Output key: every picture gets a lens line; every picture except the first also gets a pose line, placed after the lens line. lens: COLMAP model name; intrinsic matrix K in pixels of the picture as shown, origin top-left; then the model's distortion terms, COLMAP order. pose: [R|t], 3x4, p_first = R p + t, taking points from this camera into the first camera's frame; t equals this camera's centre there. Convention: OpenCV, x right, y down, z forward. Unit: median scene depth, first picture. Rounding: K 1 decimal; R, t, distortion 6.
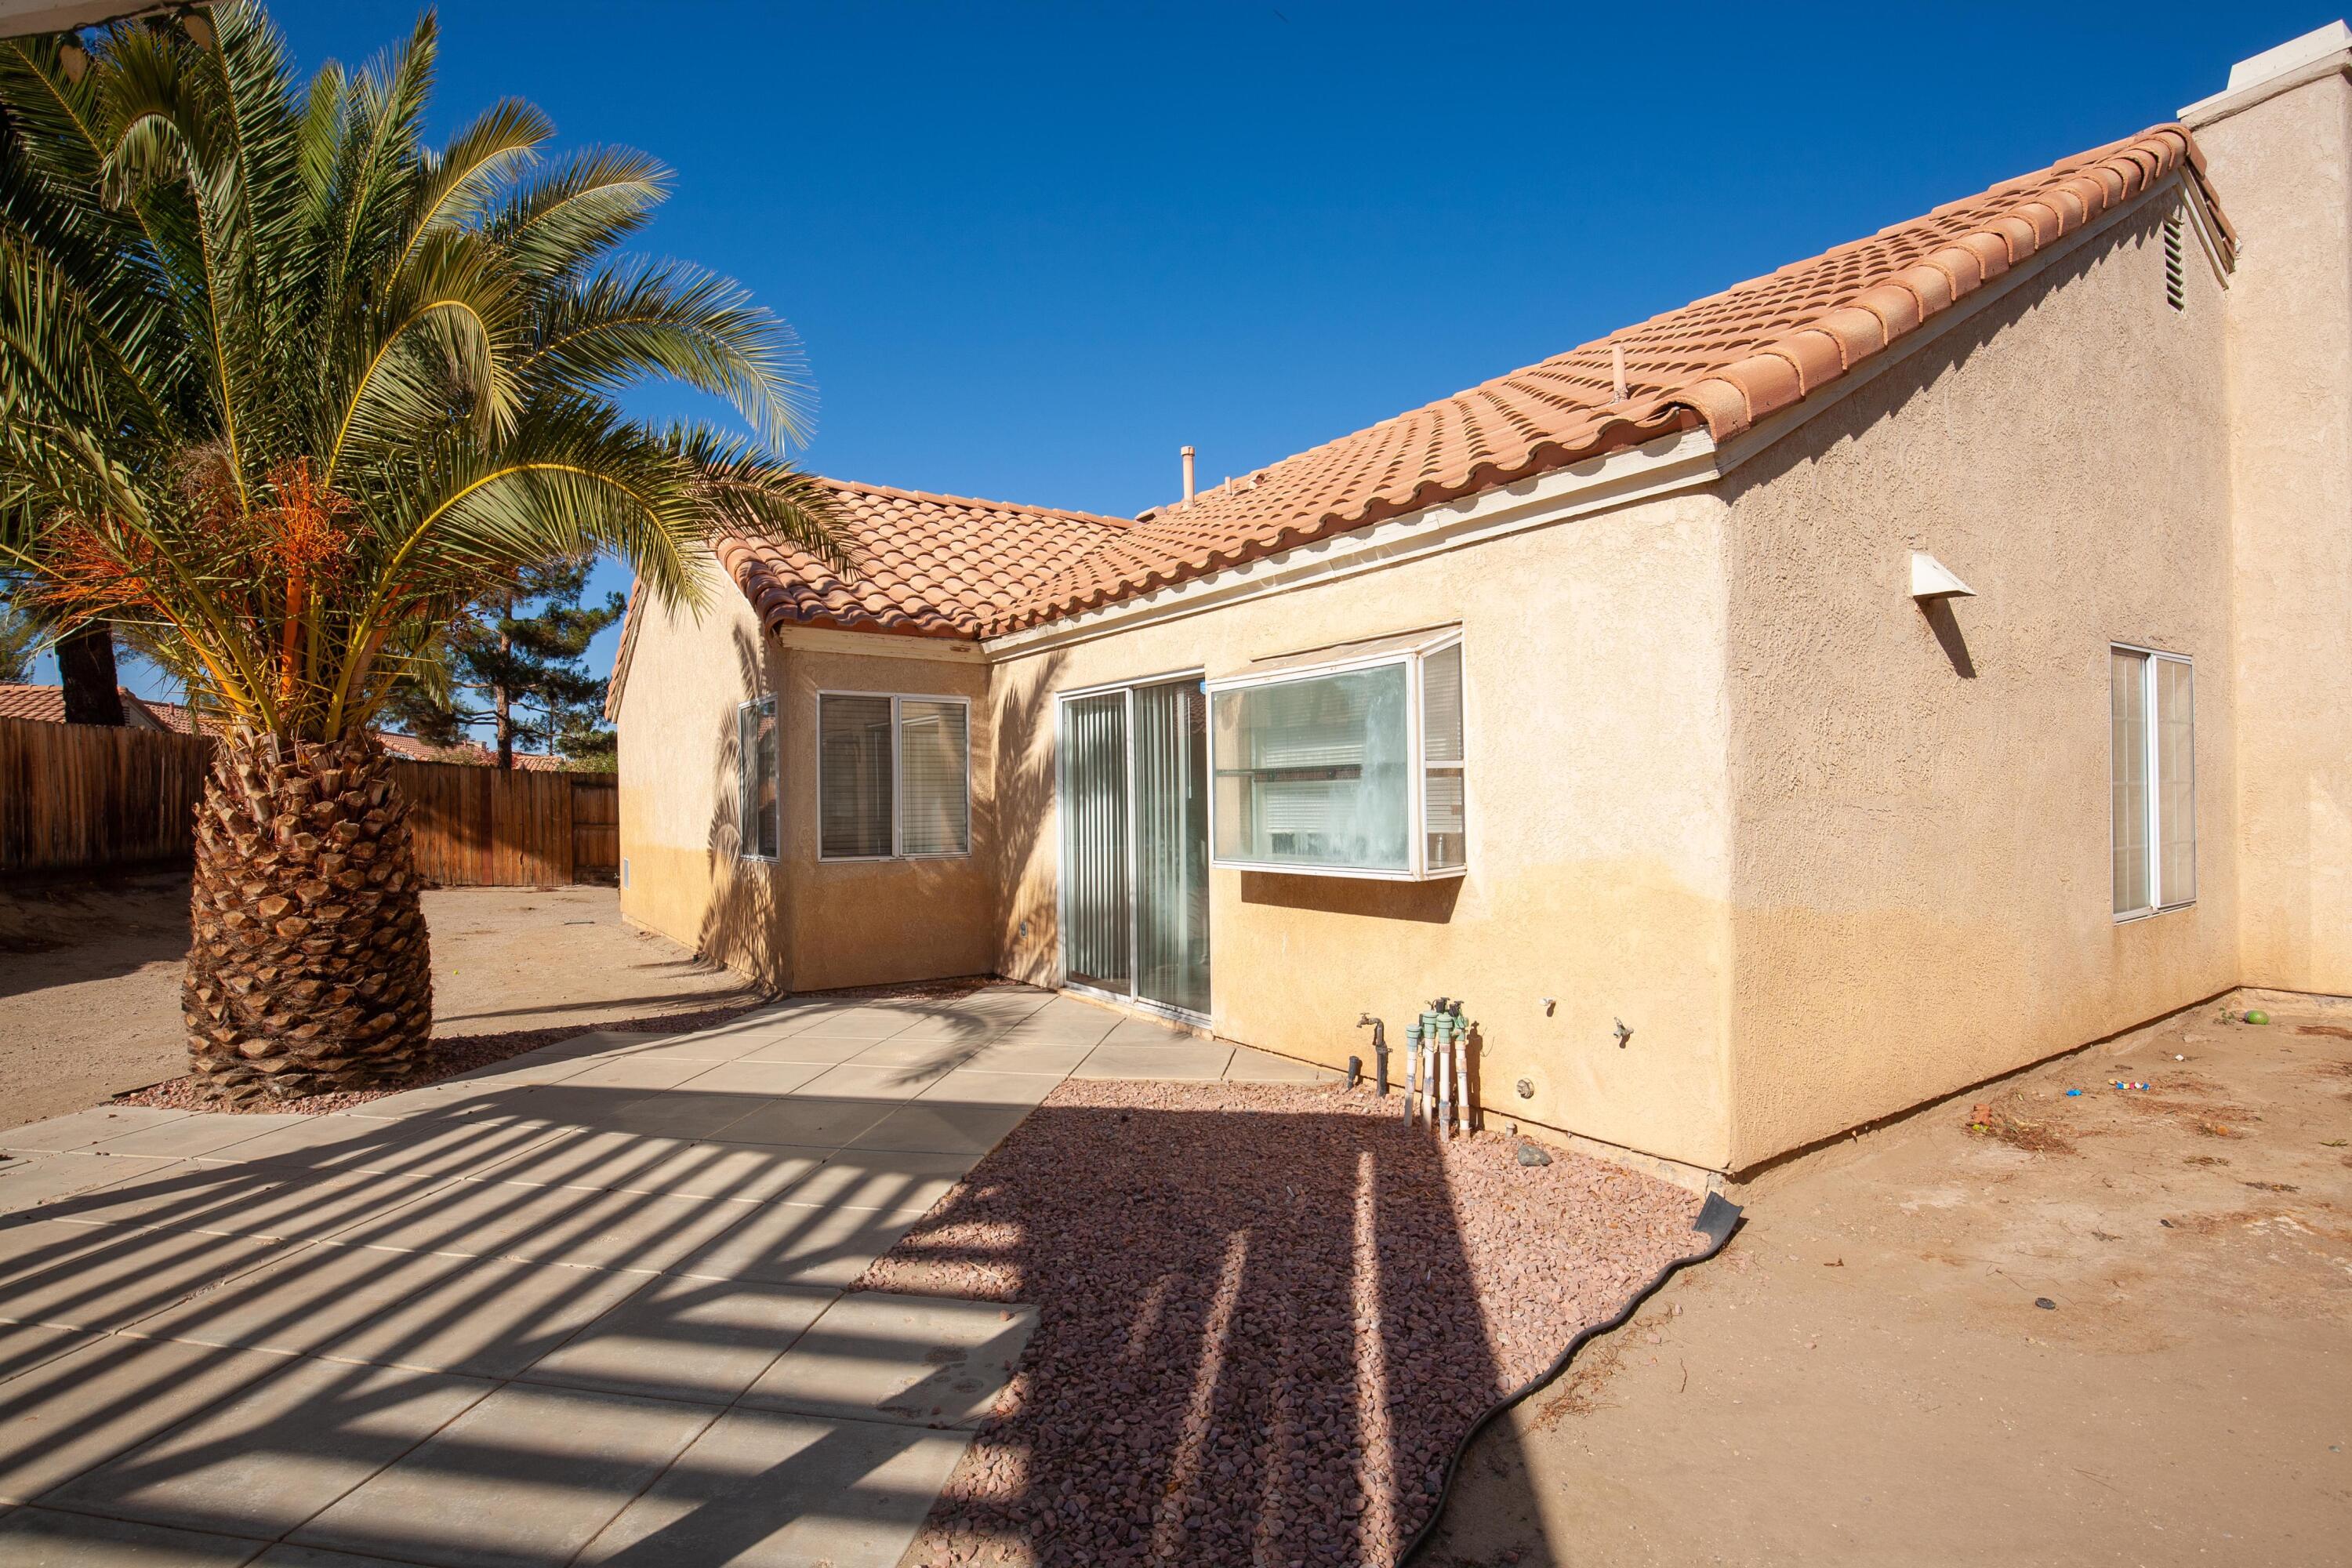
lens RADIAL K [[1156.7, 0, 1178.4], [0, 1156.7, 805.0], [0, 0, 1]] dist [-0.022471, 0.000429]
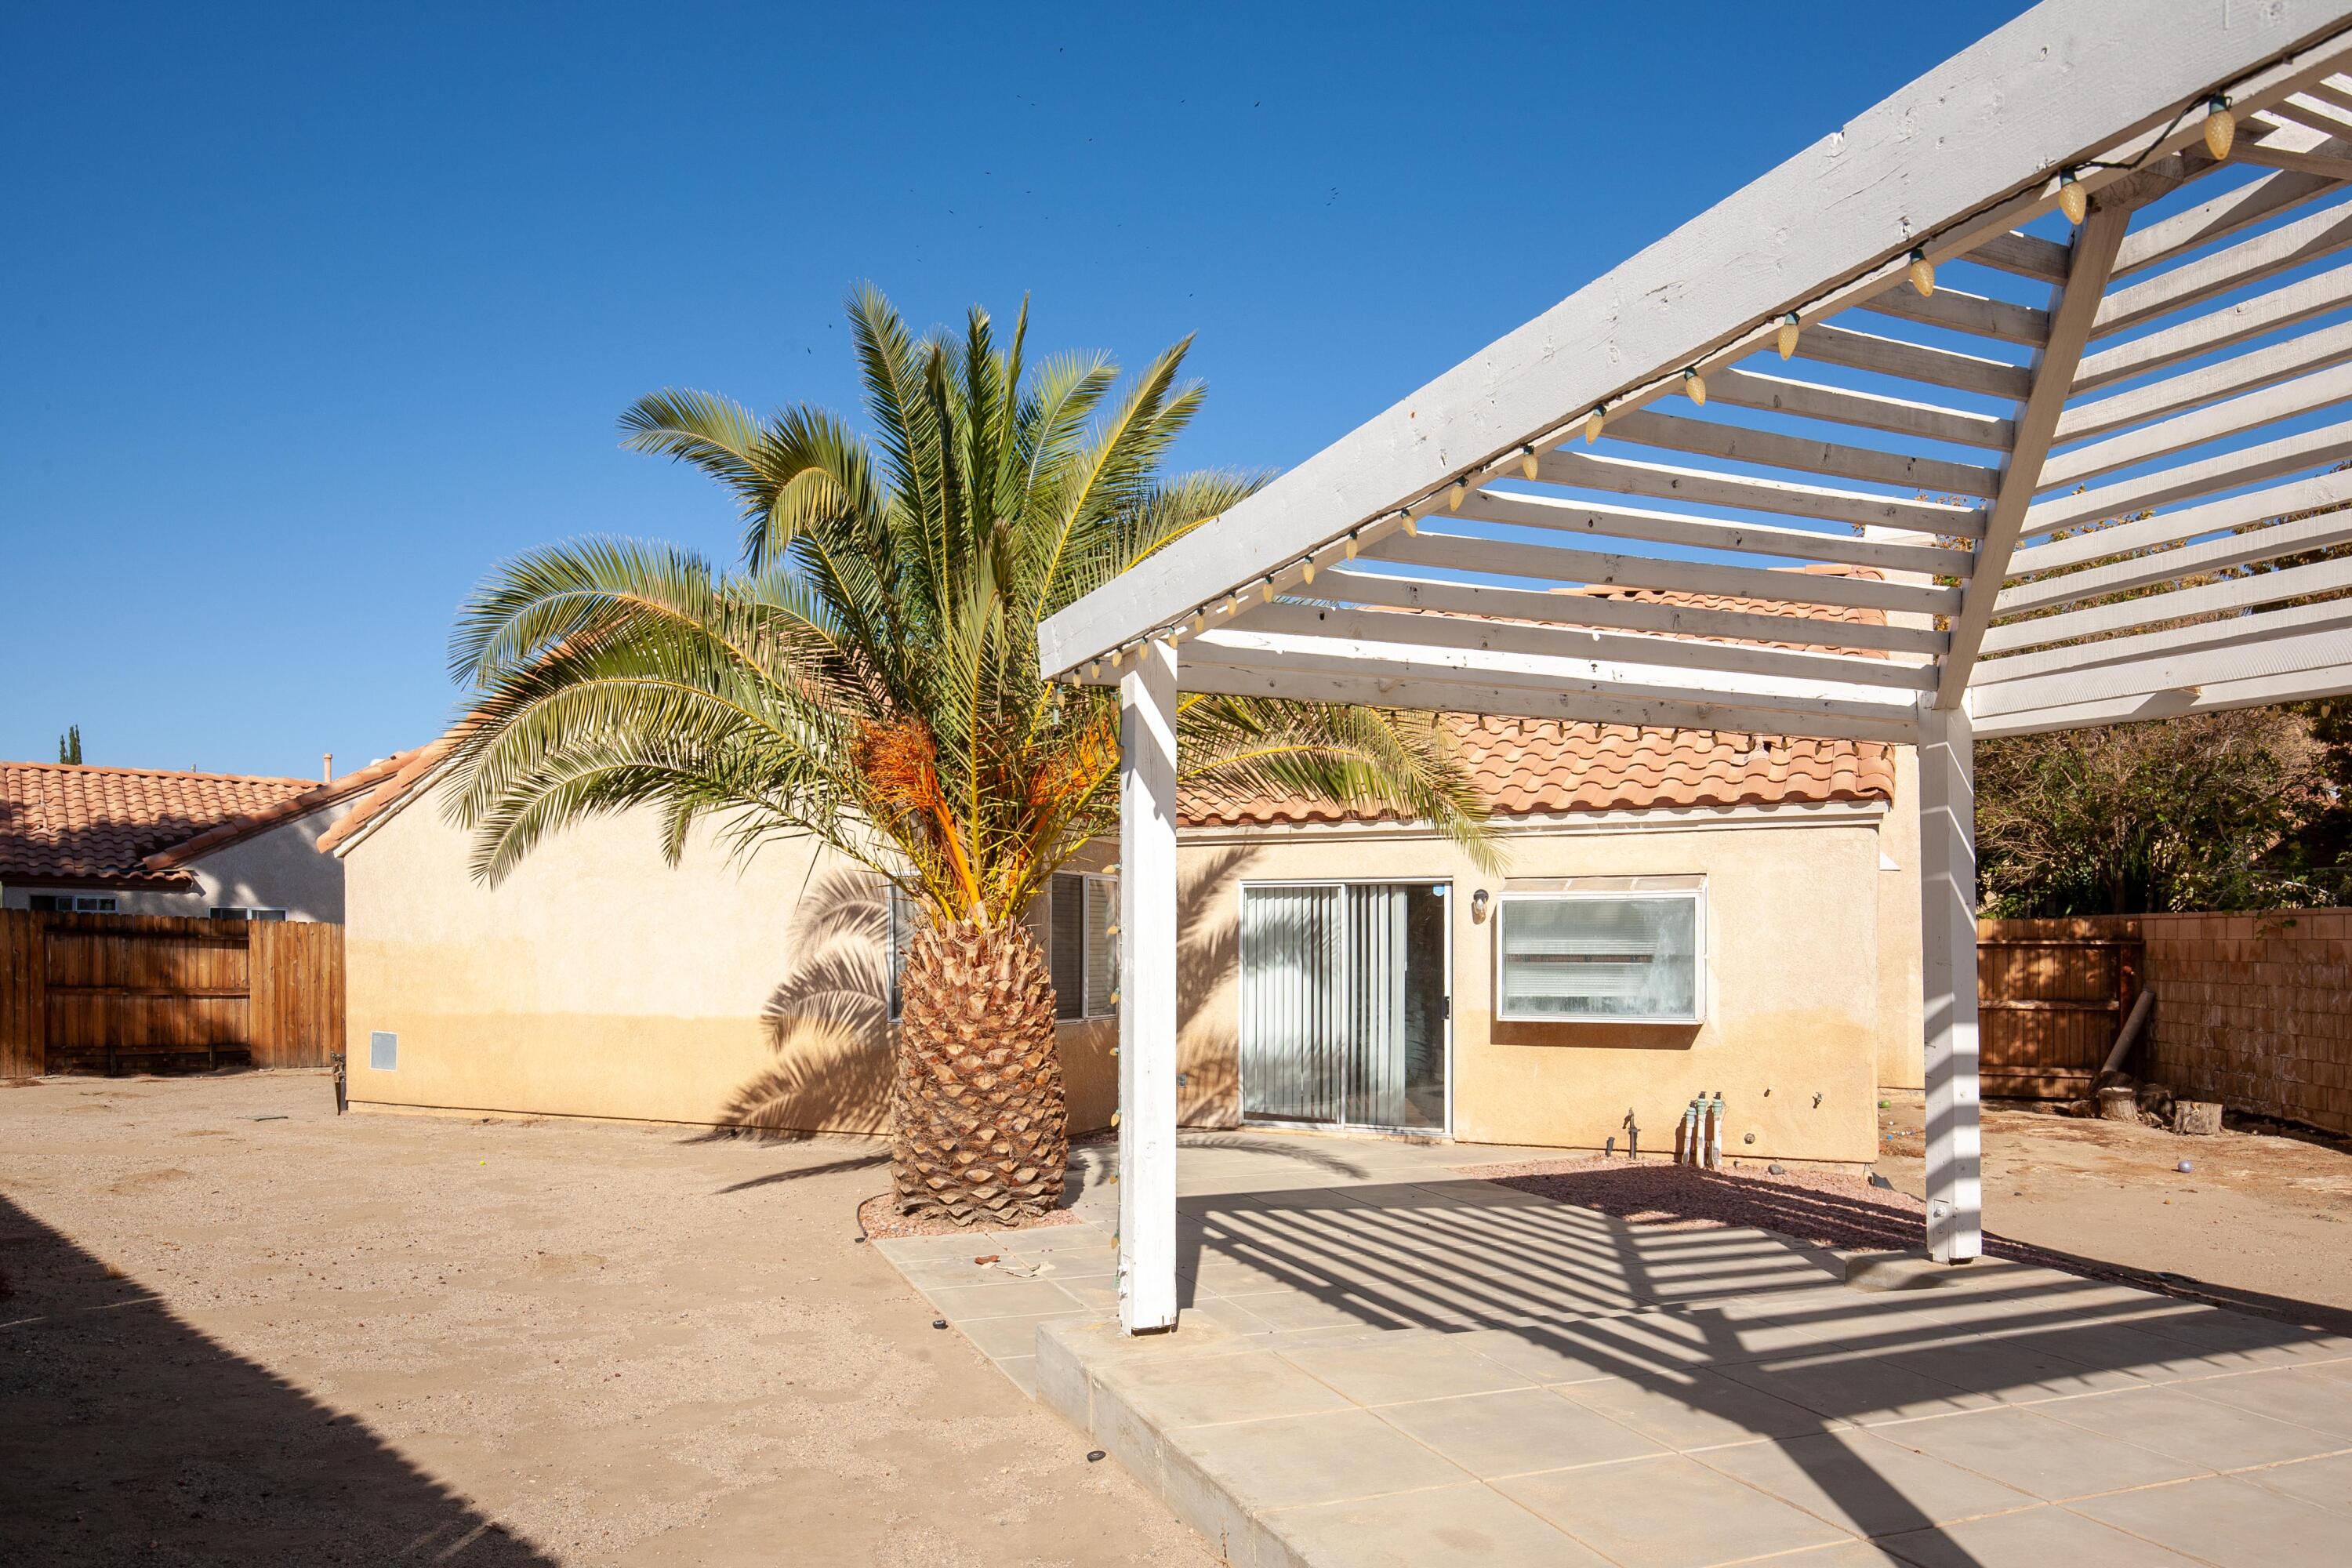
lens RADIAL K [[1550.0, 0, 1176.6], [0, 1550.0, 943.1], [0, 0, 1]] dist [-0.006927, -0.000772]
pose [[0.848300, 0.012935, 0.529359, -1.228241], [-0.009092, 0.999910, -0.009863, -0.018505], [-0.529439, 0.003554, 0.848341, -0.404761]]
